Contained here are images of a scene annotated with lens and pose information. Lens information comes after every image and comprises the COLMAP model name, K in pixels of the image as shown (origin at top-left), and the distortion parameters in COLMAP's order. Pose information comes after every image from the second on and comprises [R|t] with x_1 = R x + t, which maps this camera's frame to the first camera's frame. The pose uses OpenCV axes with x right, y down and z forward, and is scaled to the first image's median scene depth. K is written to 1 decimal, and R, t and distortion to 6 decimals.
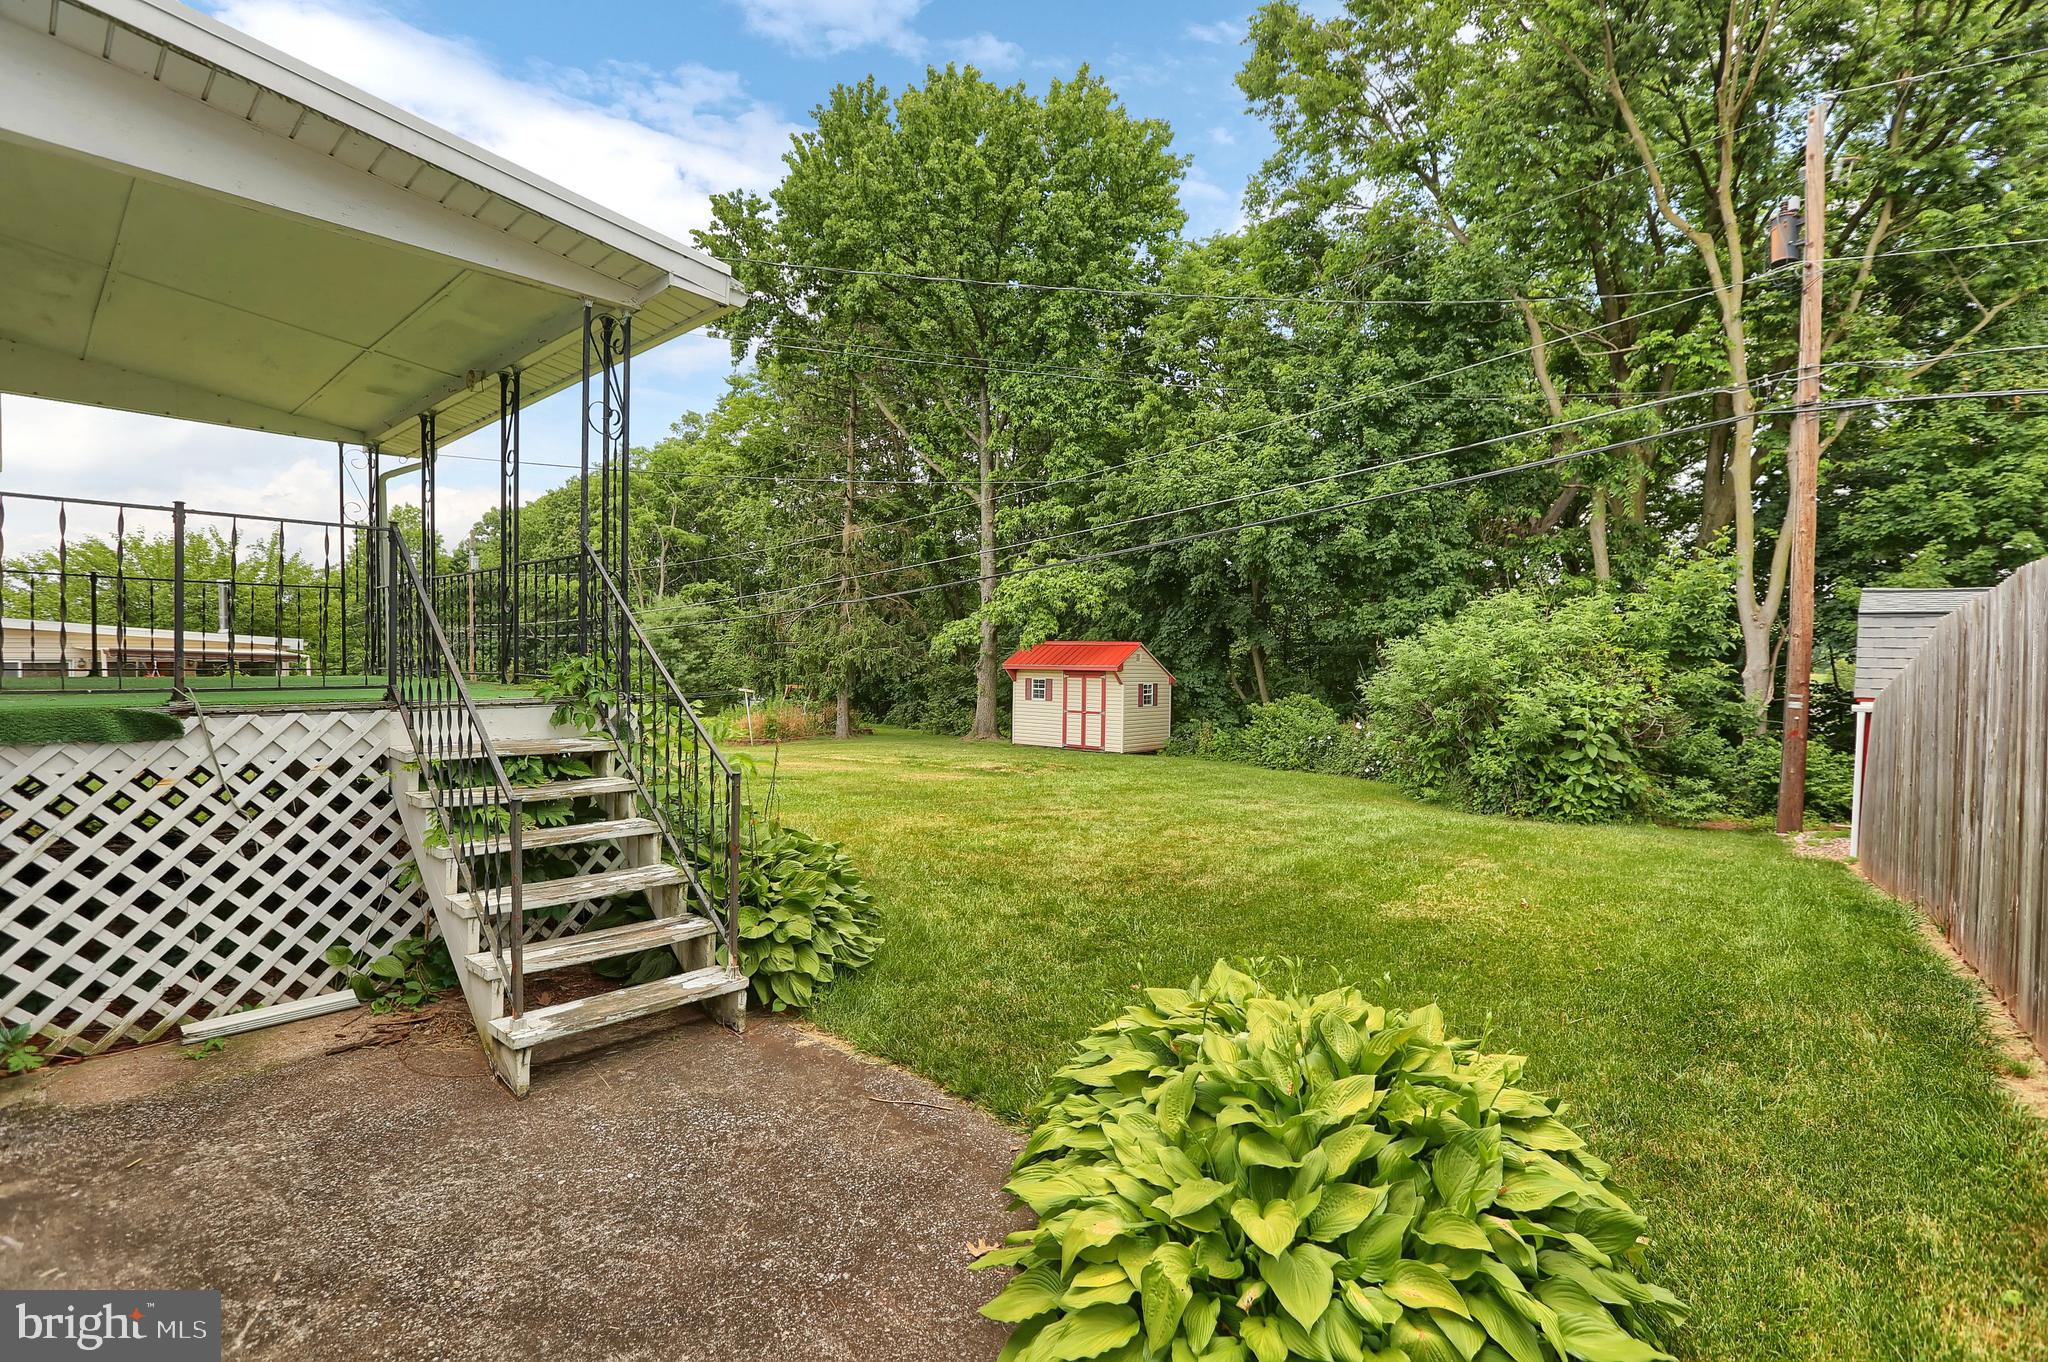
lens RADIAL K [[936.9, 0, 1024.0], [0, 936.9, 681.0], [0, 0, 1]] dist [-0.057802, 0.023837]
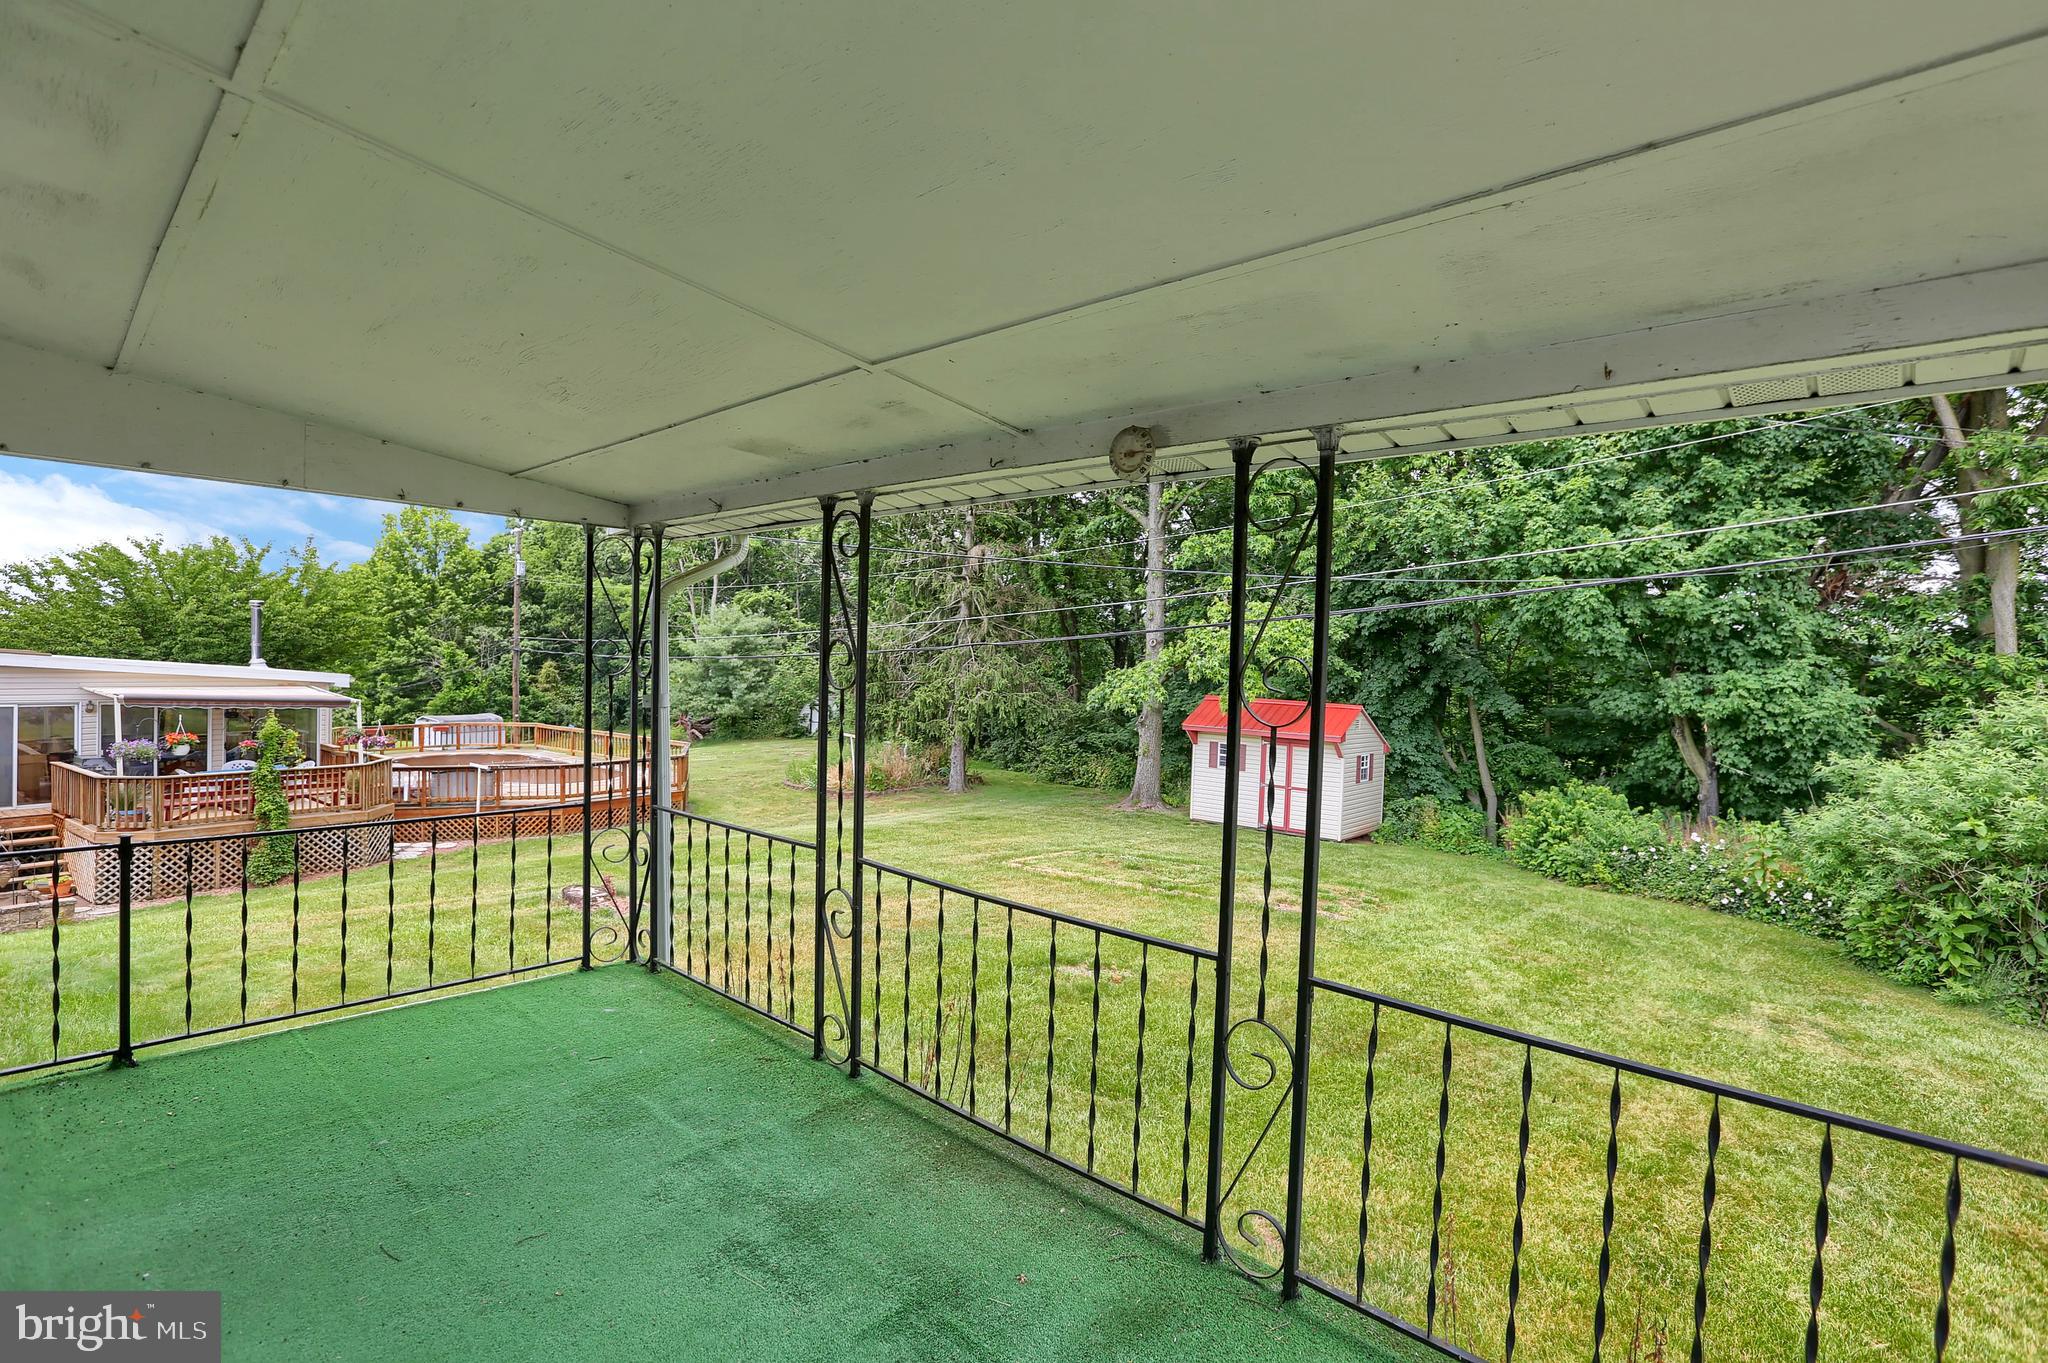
lens RADIAL K [[970.7, 0, 1024.0], [0, 970.7, 681.5], [0, 0, 1]] dist [-0.054403, 0.024918]
pose [[0.999433, 0.023170, -0.024431, -0.150515], [-0.023179, 0.999731, -0.000071, -0.055212], [0.024423, 0.000637, 0.999702, 0.142541]]
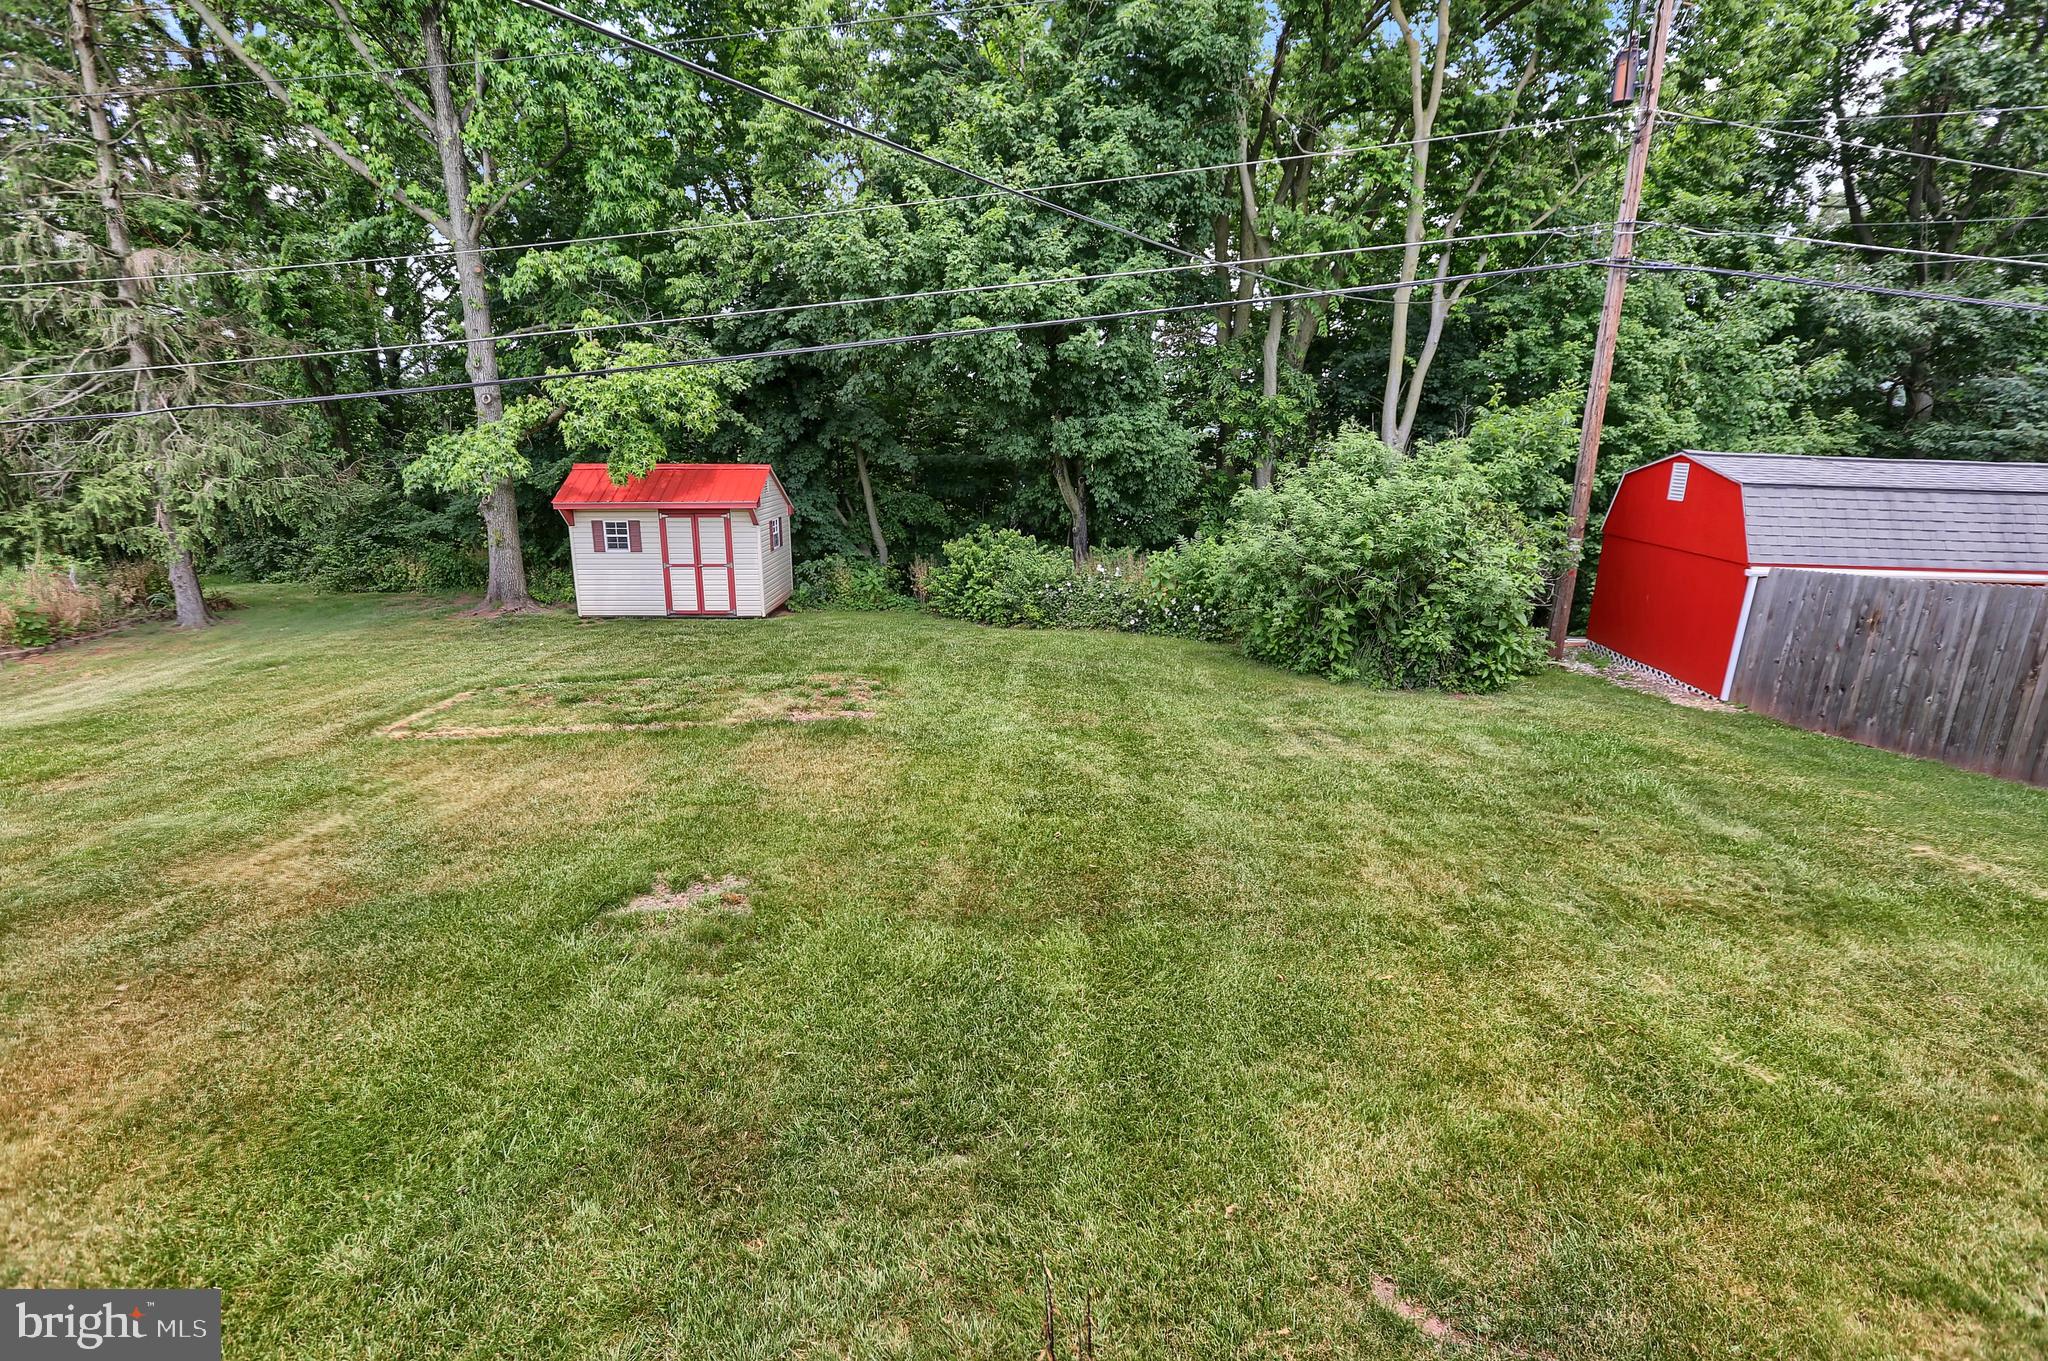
lens RADIAL K [[936.9, 0, 1024.0], [0, 936.9, 680.5], [0, 0, 1]] dist [-0.057802, 0.023837]
pose [[0.771321, -0.174666, 0.612009, -0.198783], [0.018949, 0.967480, 0.252235, -0.057760], [-0.636164, -0.182957, 0.749548, 0.284033]]
